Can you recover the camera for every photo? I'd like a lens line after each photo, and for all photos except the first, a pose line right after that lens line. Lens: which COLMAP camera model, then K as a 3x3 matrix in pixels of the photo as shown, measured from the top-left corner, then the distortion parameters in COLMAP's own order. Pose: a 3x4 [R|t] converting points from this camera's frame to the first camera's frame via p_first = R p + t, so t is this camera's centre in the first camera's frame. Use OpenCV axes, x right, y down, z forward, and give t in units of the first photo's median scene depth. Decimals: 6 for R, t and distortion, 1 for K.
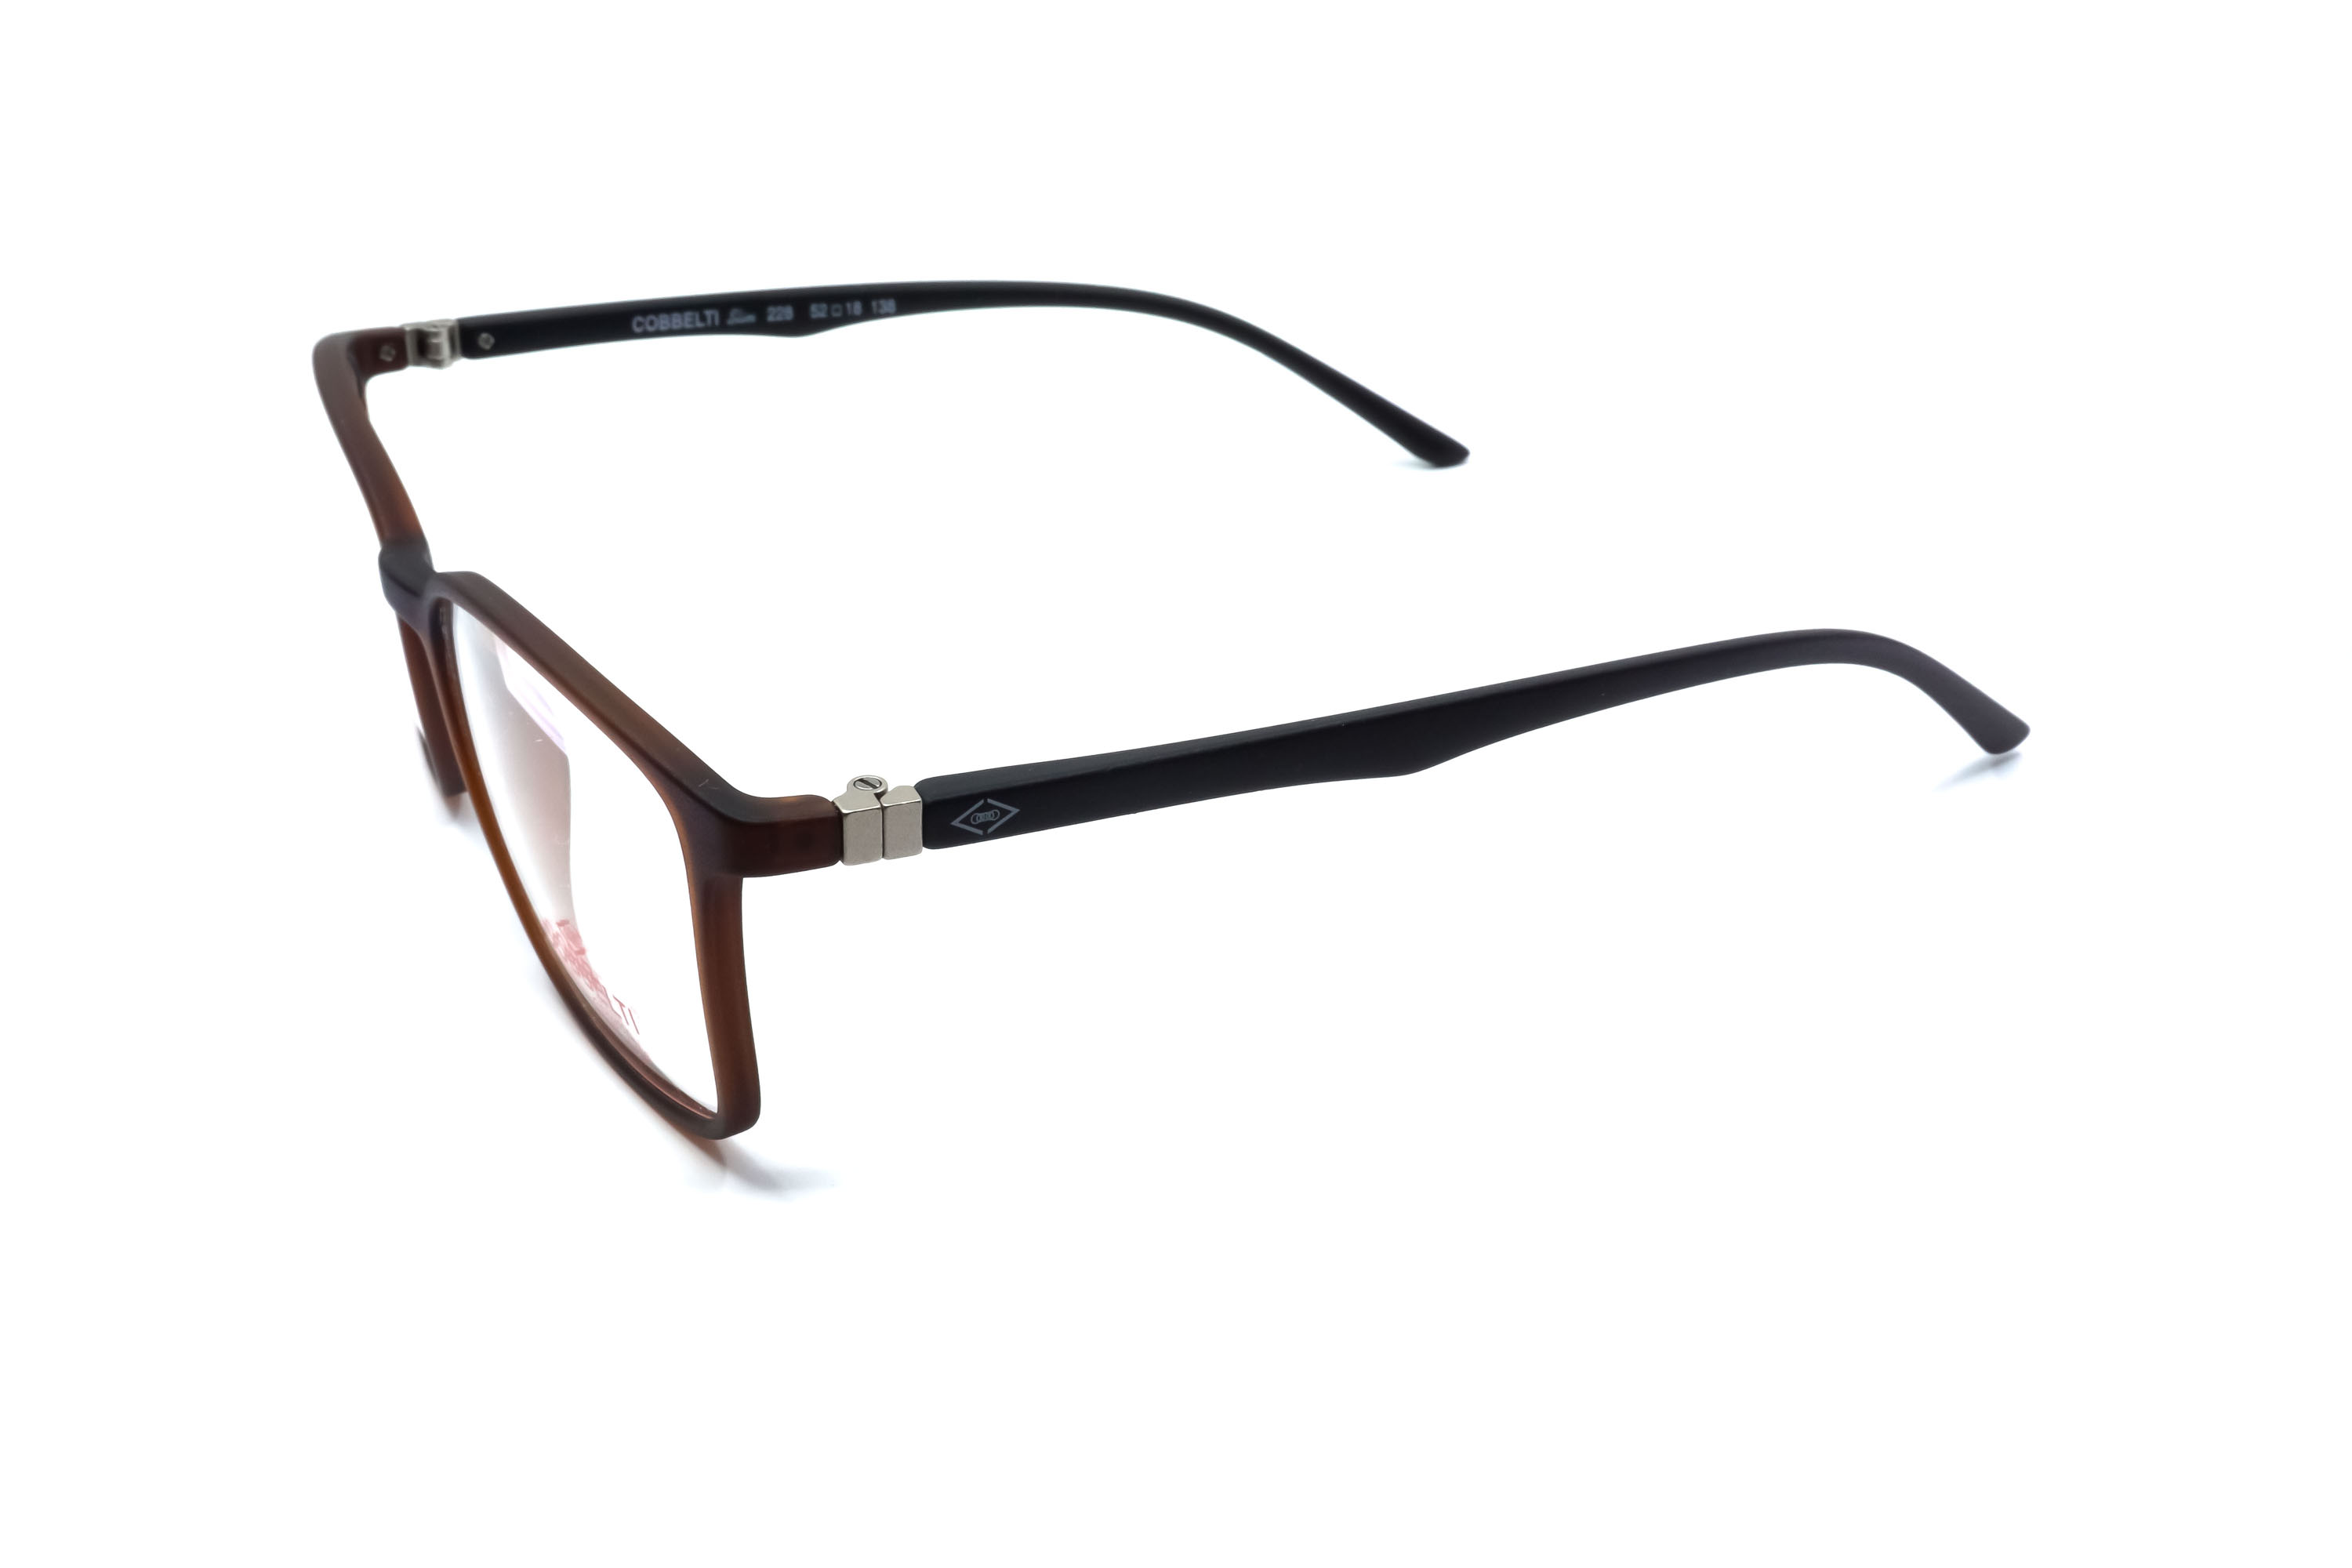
lens RADIAL K [[2644.6, 0, 1176.0], [0, 2644.6, 784.0], [0, 0, 1]] dist [0.009953, 0.049287]
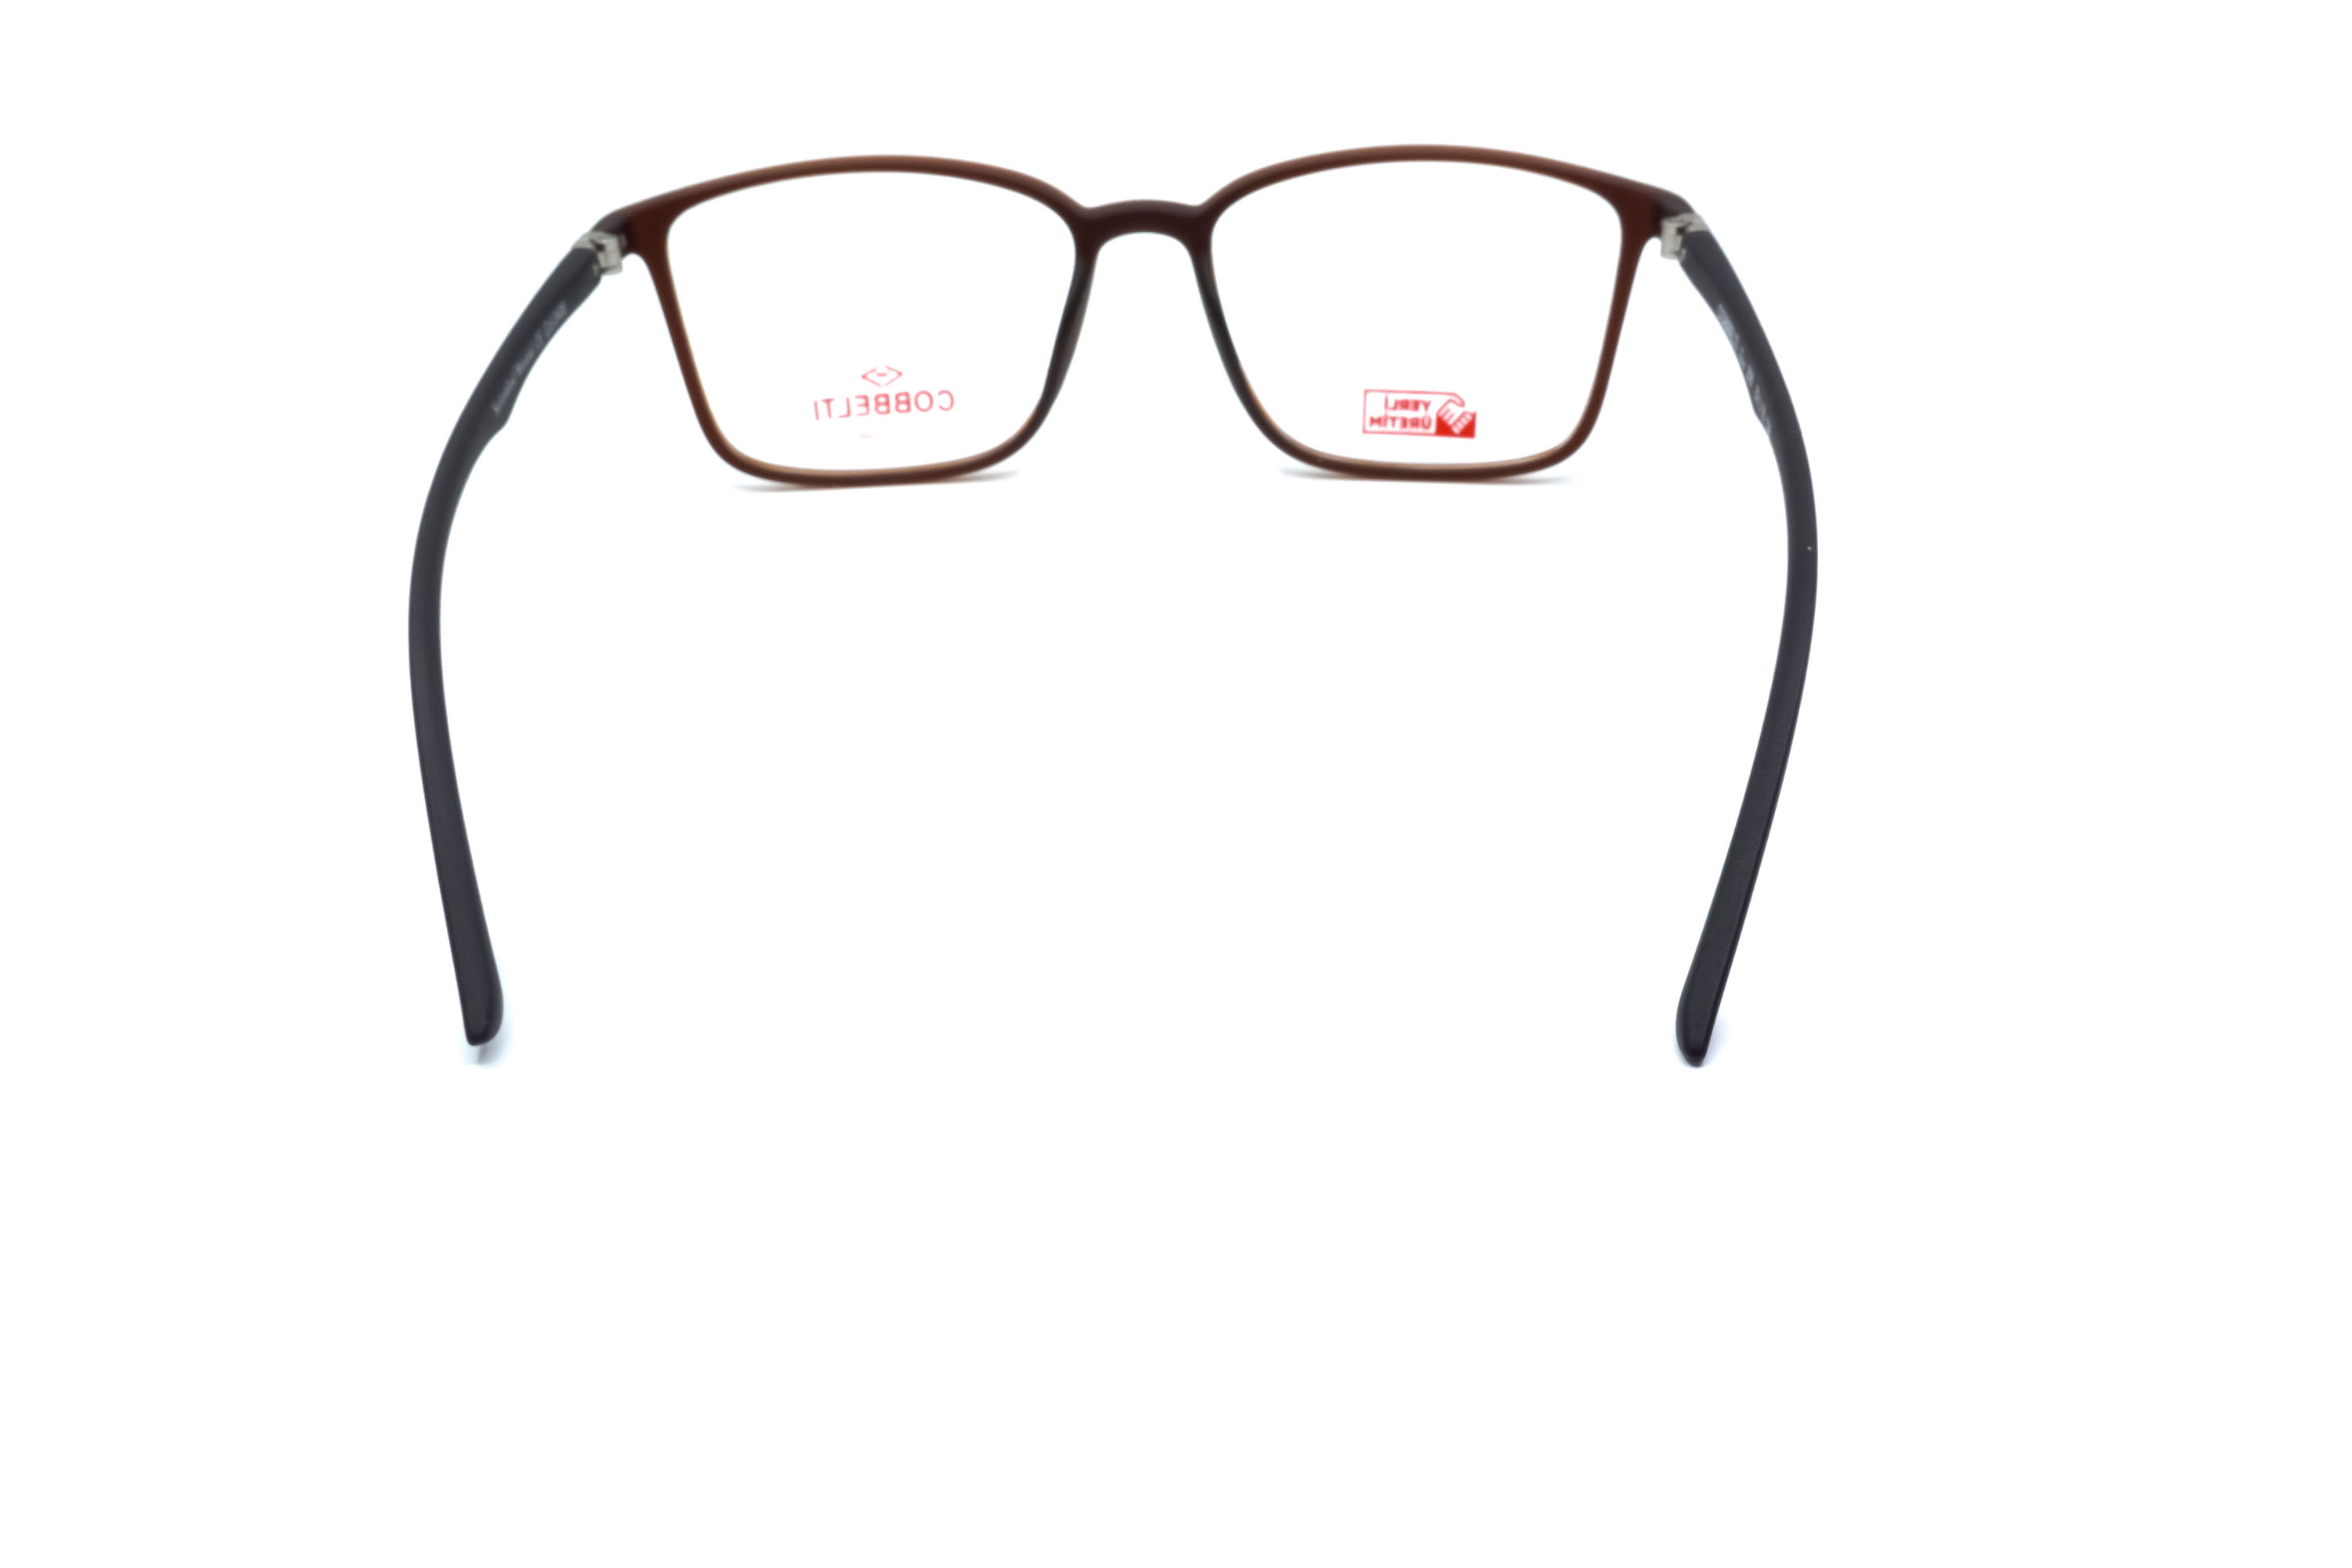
lens RADIAL K [[2644.6, 0, 1176.0], [0, 2644.6, 784.0], [0, 0, 1]] dist [0.009953, 0.049287]
pose [[-0.502106, 0.426971, -0.752054, 0.702007], [-0.351826, 0.693553, 0.628652, -0.593757], [0.790005, 0.580242, -0.198017, 1.134889]]
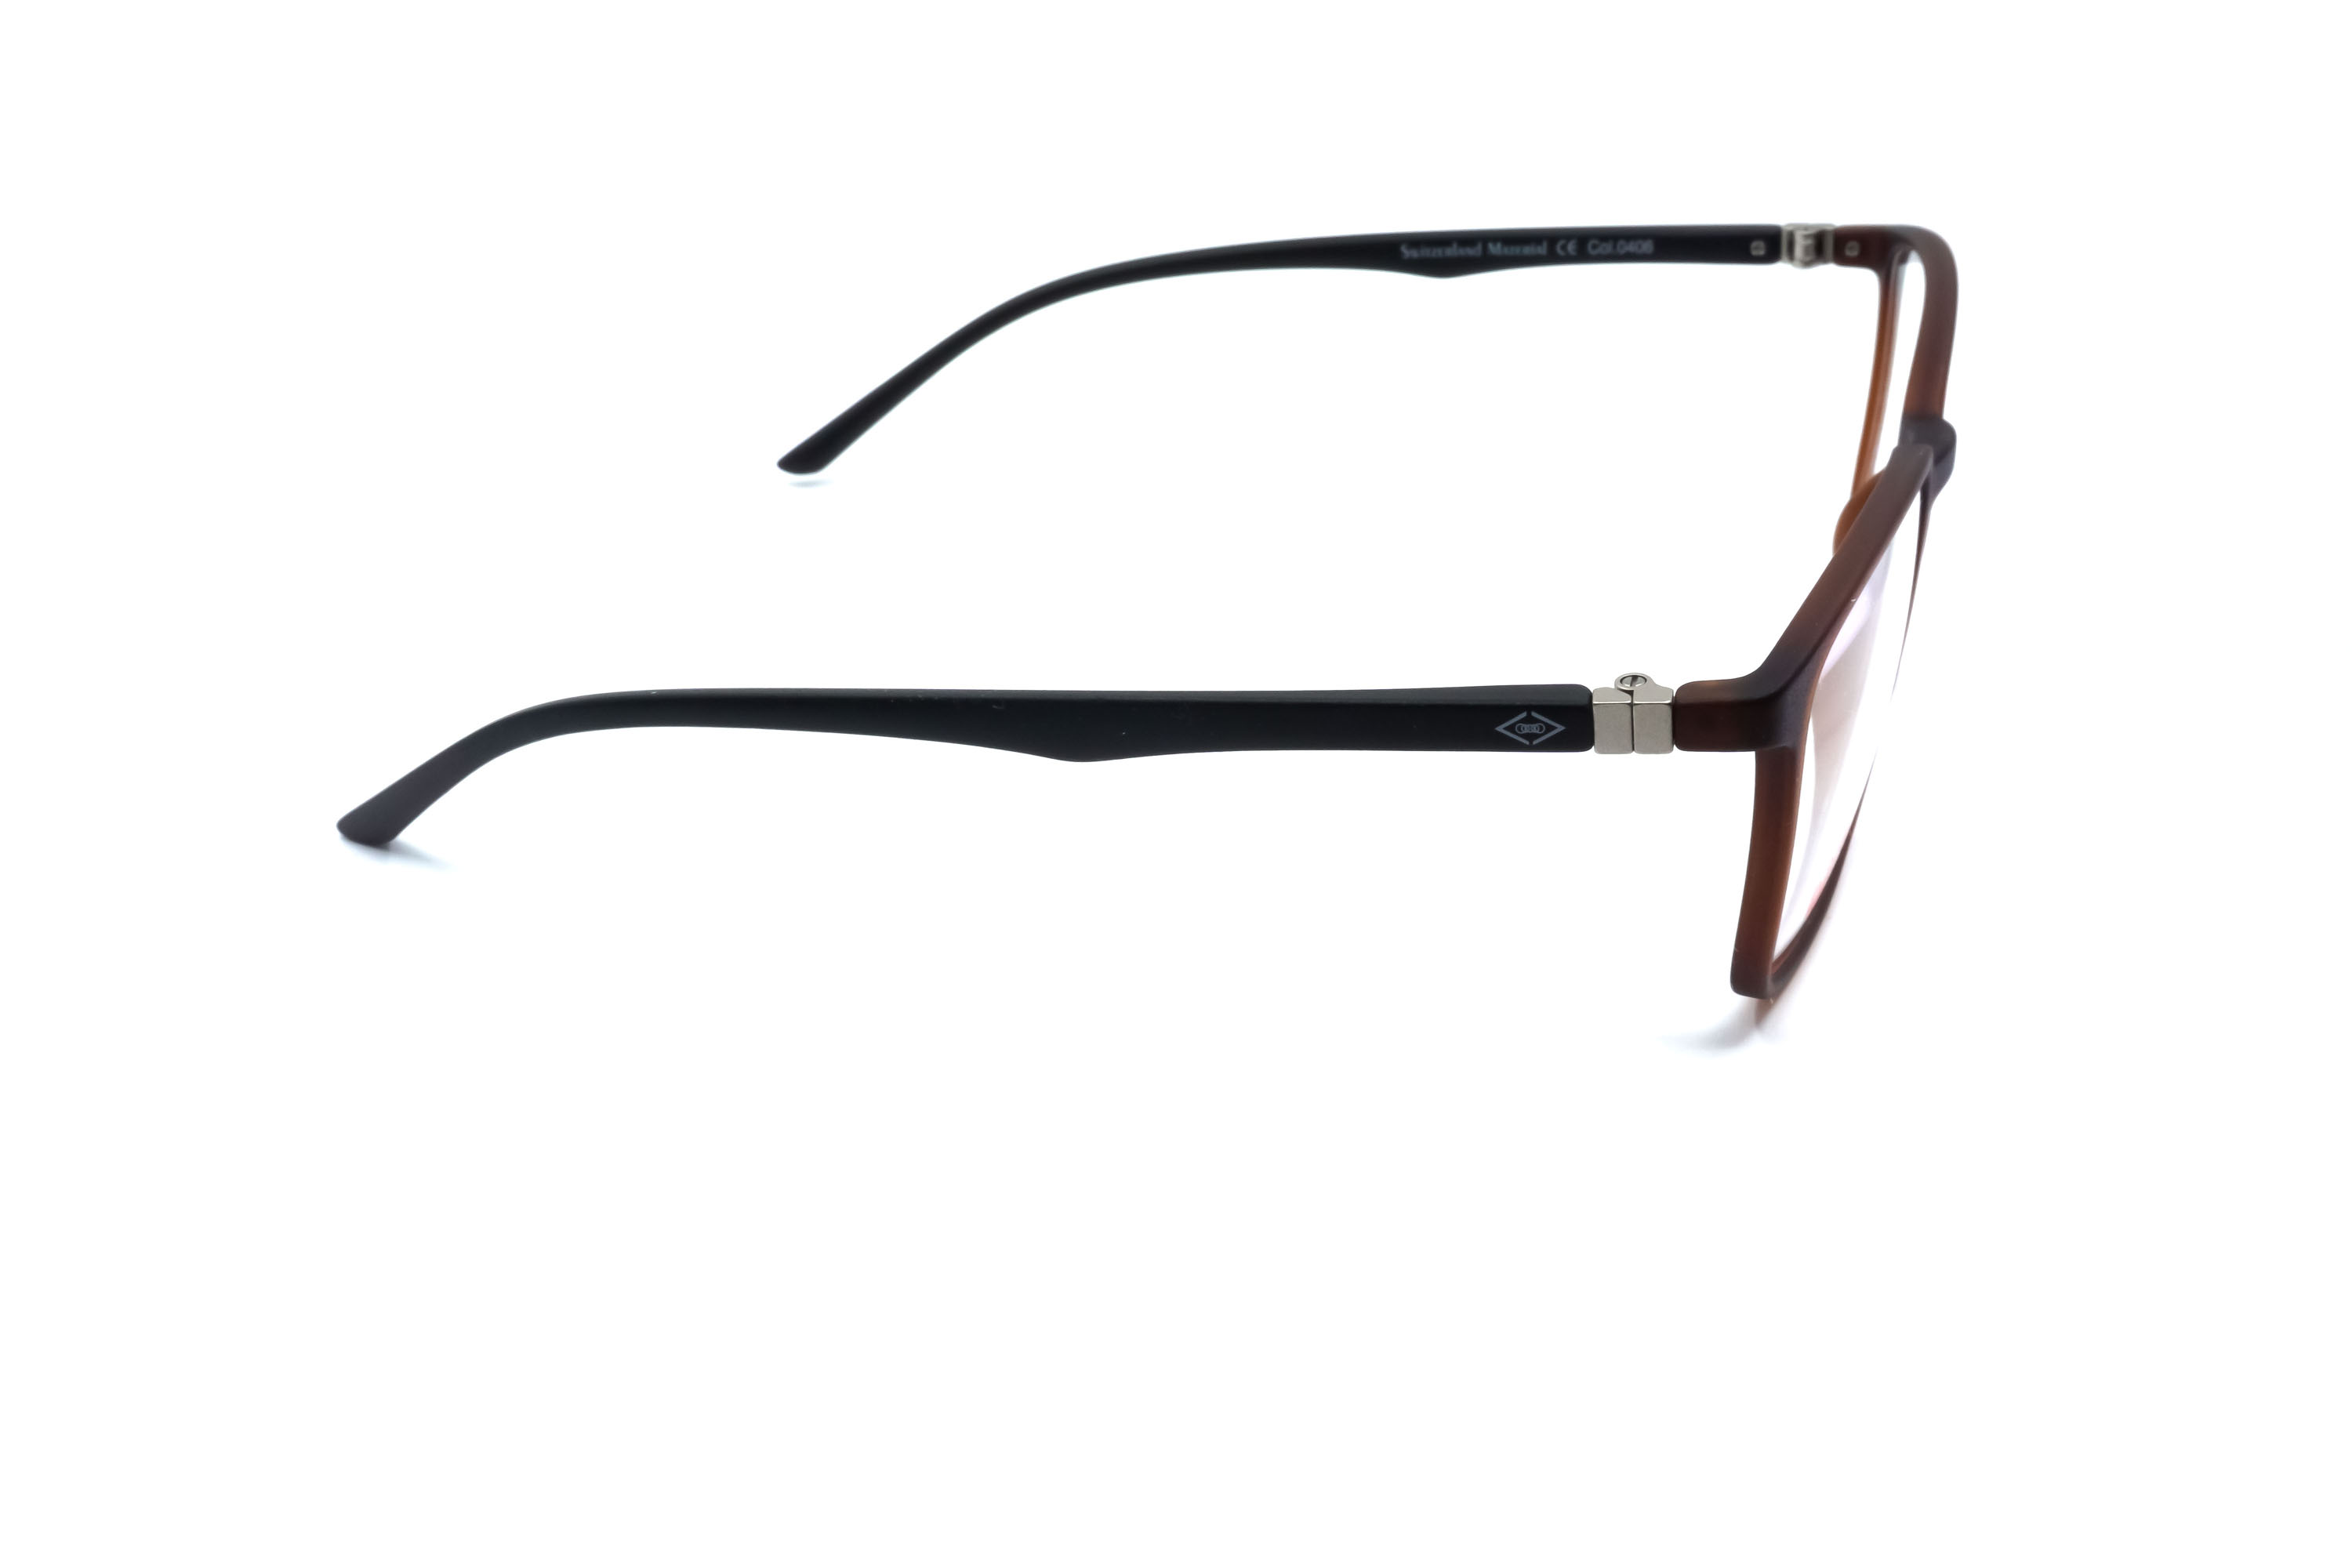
lens RADIAL K [[2644.6, 0, 1176.0], [0, 2644.6, 784.0], [0, 0, 1]] dist [0.009953, 0.049287]
pose [[-0.700768, -0.279674, 0.656282, -0.628826], [0.365372, 0.649428, 0.666893, -0.629105], [-0.612721, 0.707125, -0.352913, 1.276989]]
